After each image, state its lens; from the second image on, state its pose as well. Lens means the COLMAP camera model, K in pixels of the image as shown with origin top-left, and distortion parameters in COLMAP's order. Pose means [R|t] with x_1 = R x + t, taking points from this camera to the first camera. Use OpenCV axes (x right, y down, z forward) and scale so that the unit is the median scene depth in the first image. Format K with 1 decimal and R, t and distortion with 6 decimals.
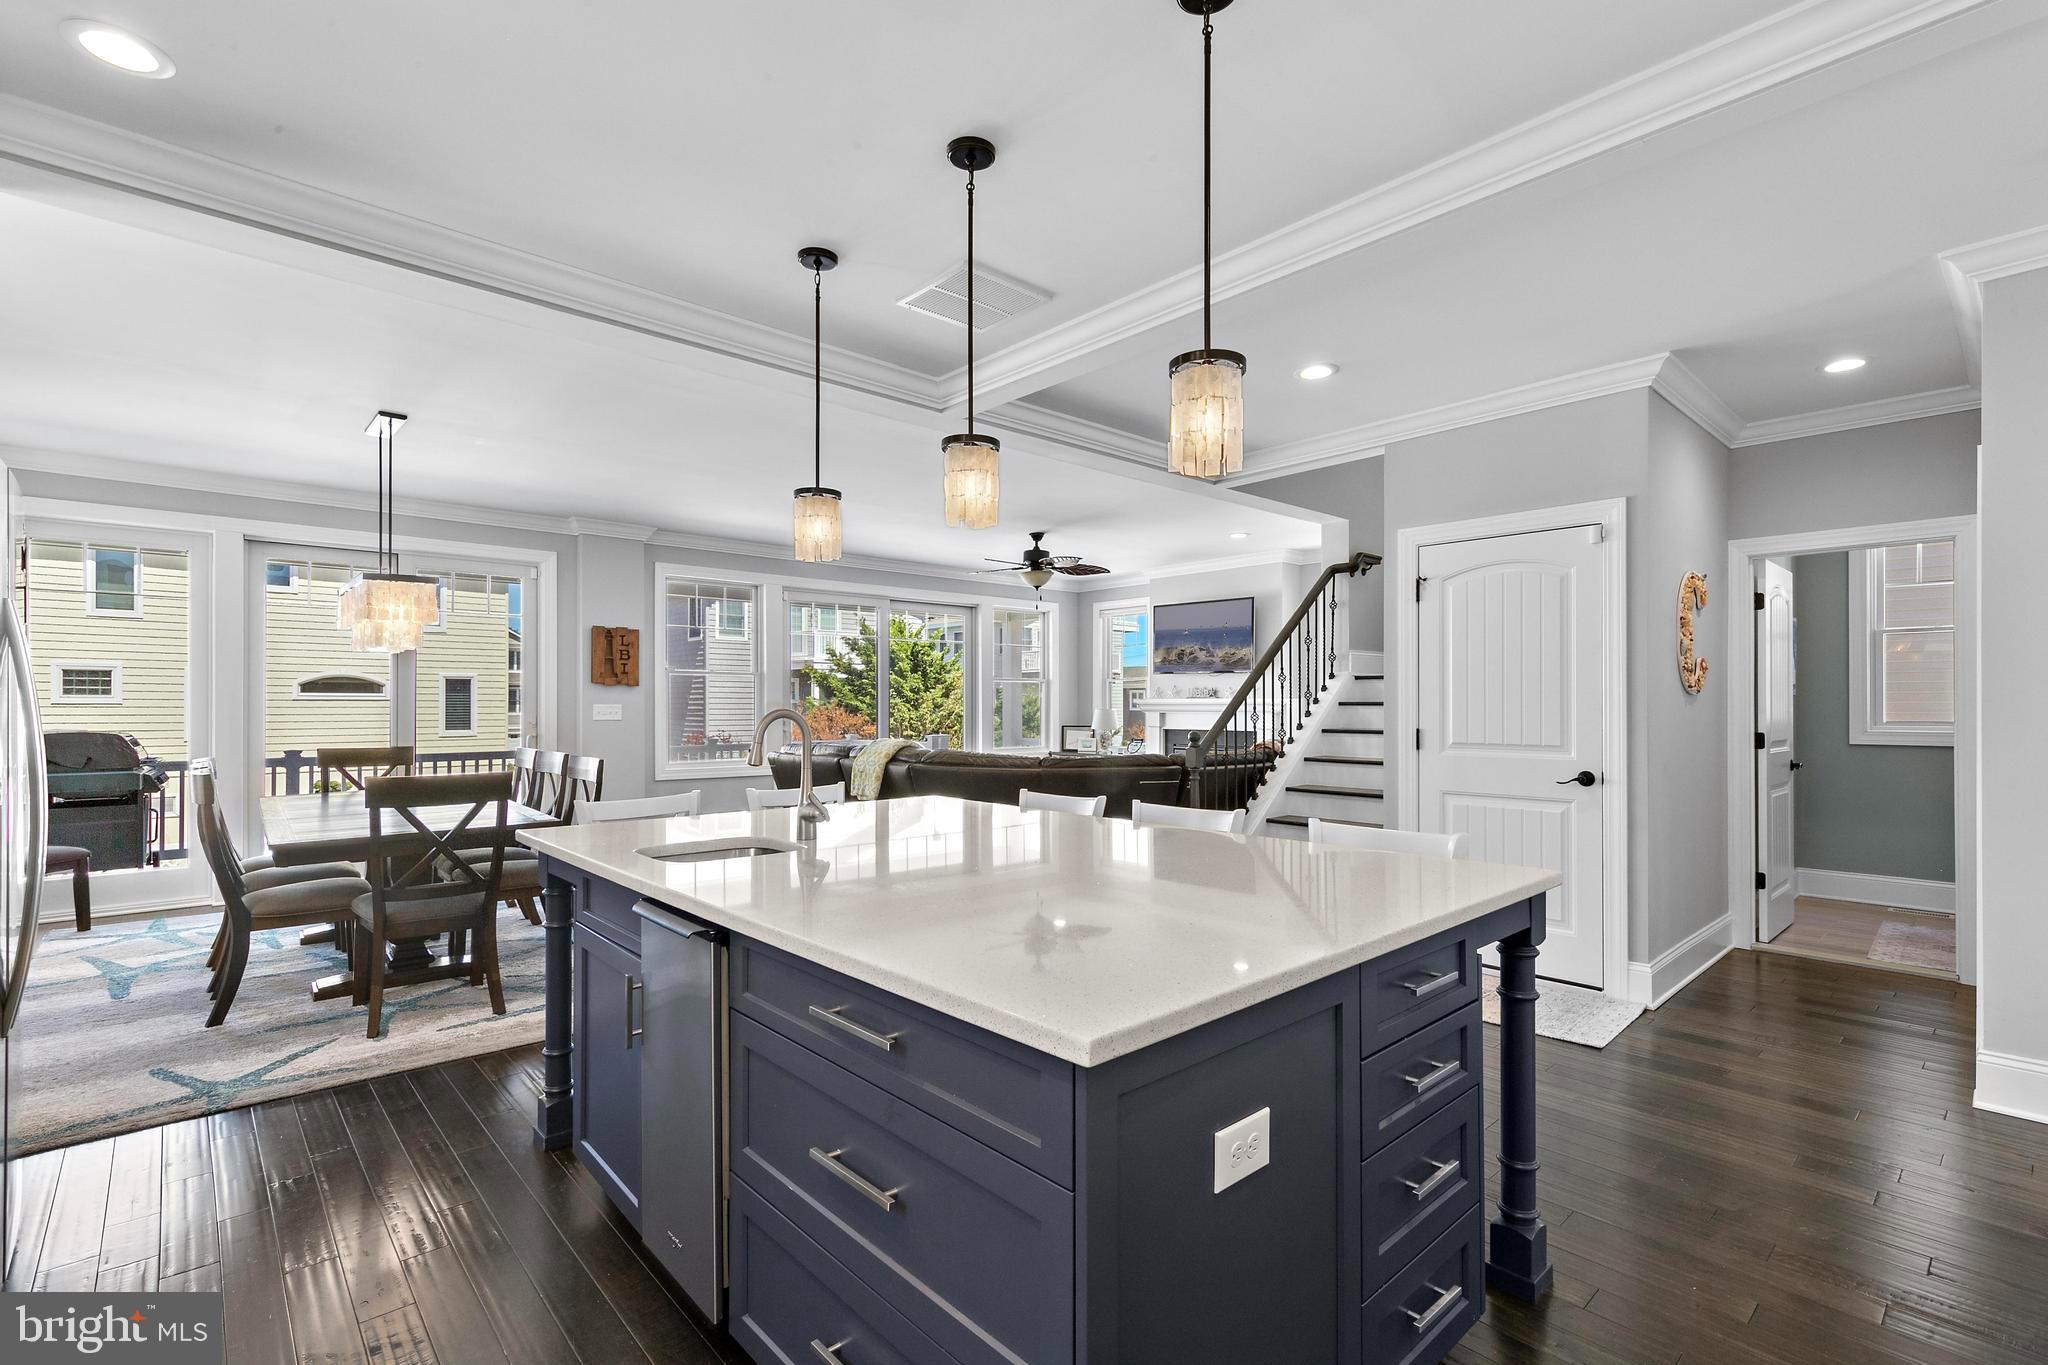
lens RADIAL K [[923.4, 0, 1022.7], [0, 923.4, 703.1], [0, 0, 1]] dist [-0.000273, -0.000039]
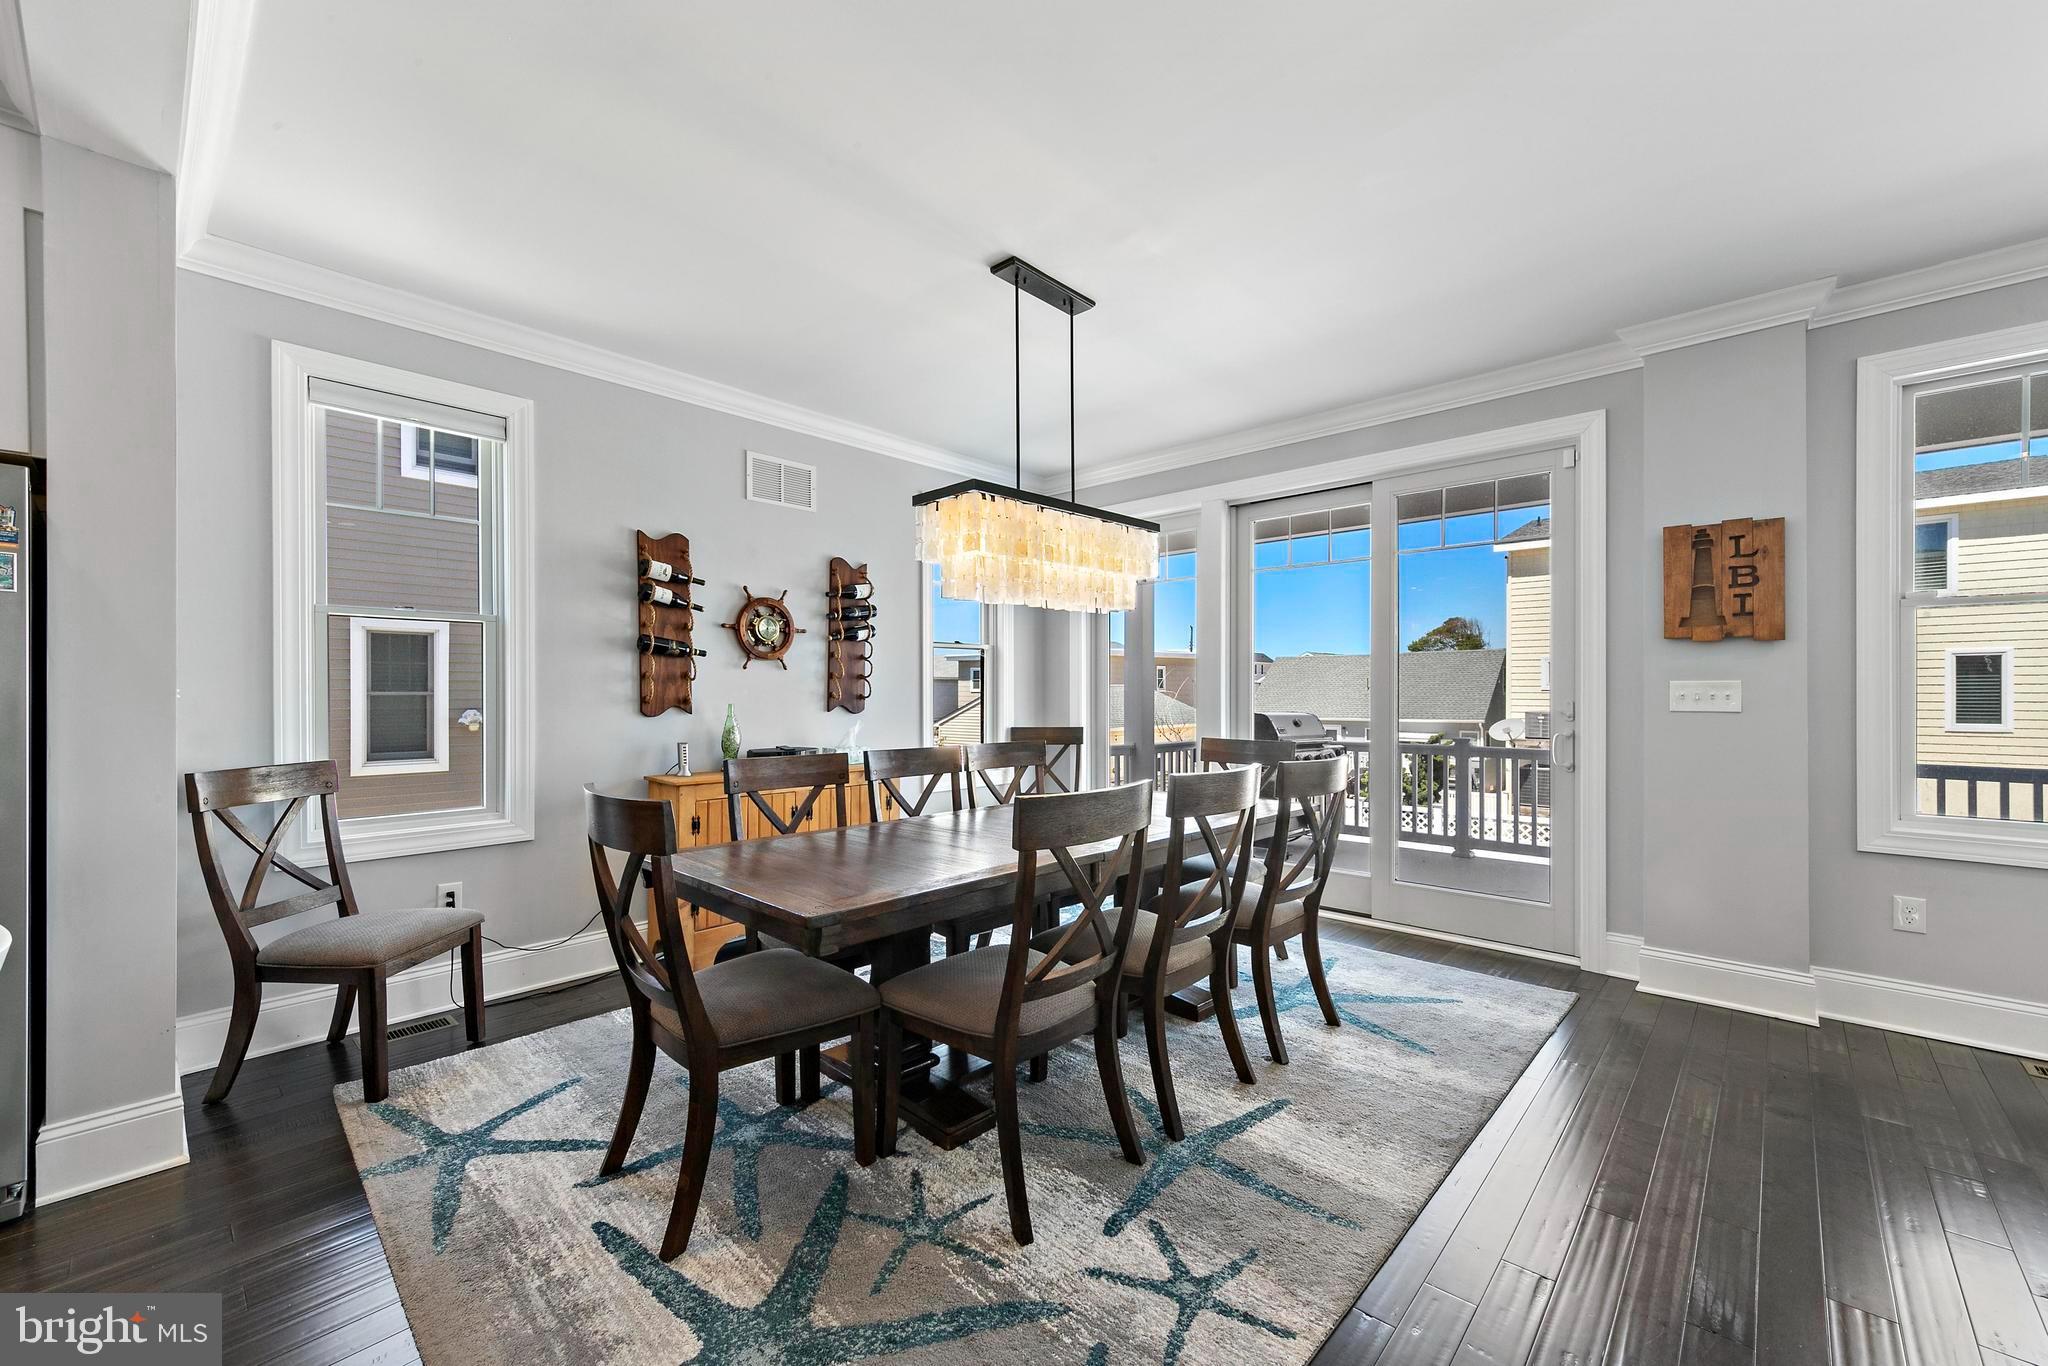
lens RADIAL K [[819.2, 0, 1023.5], [0, 819.2, 694.3], [0, 0, 1]] dist [0.008632, -0.000019]
pose [[0.087106, 0.000237, -0.996199, -0.025871], [0.004092, 0.999991, 0.000595, 0.004830], [0.996191, -0.004128, 0.087104, 0.396829]]
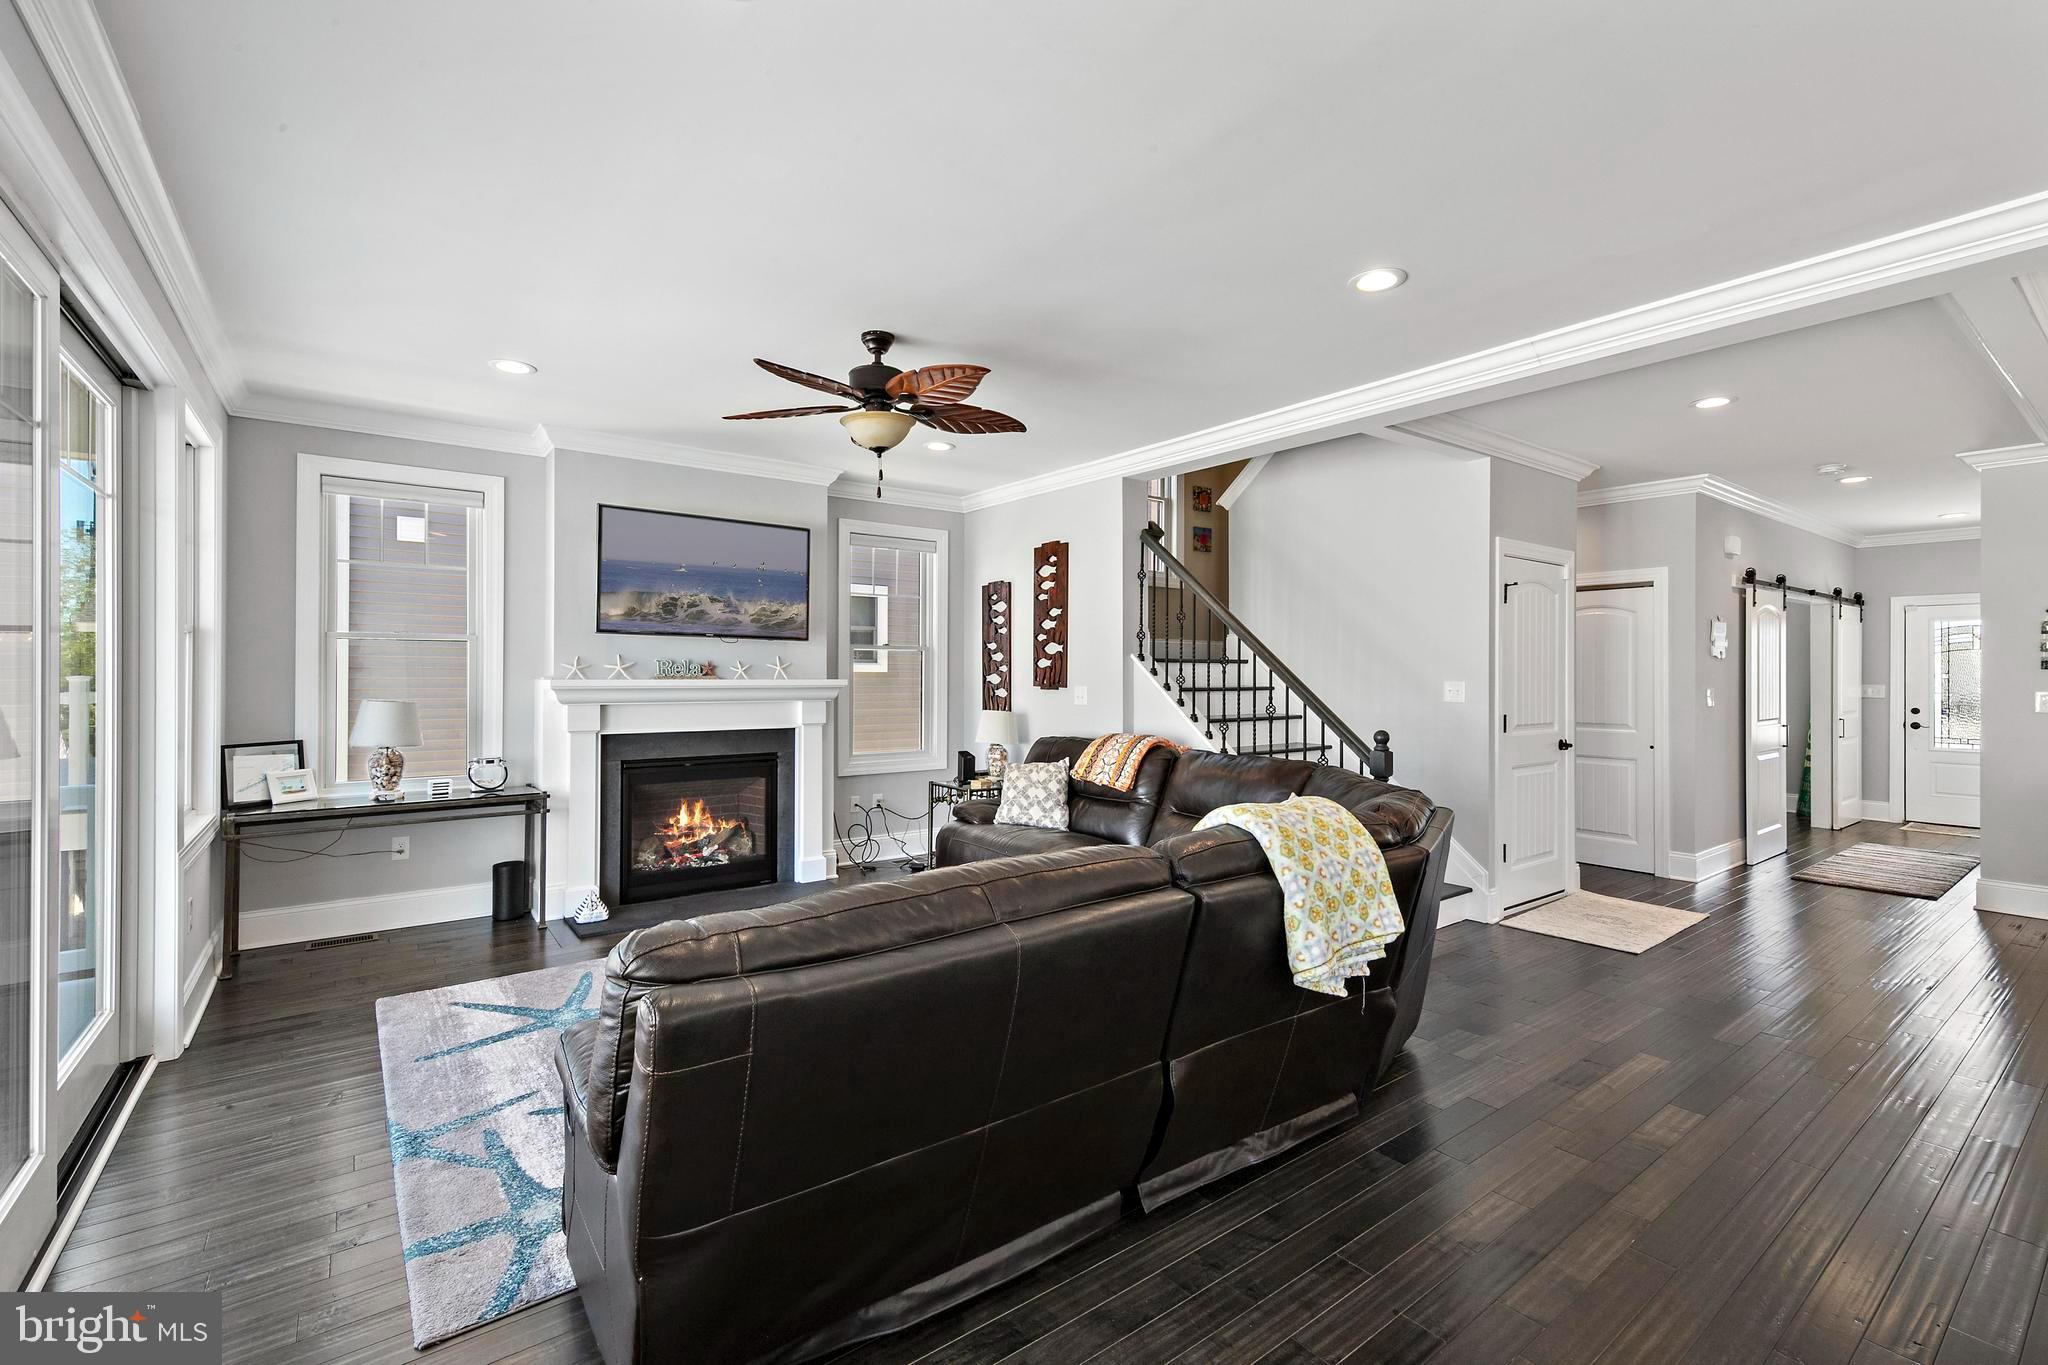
lens RADIAL K [[887.5, 0, 1031.9], [0, 887.5, 670.8], [0, 0, 1]] dist [0.003366, 0.000089]
pose [[0.087684, 0.003152, 0.996143, -0.302984], [-0.006635, 0.999975, -0.002580, -0.008571], [-0.996126, -0.006383, 0.087703, 0.622083]]
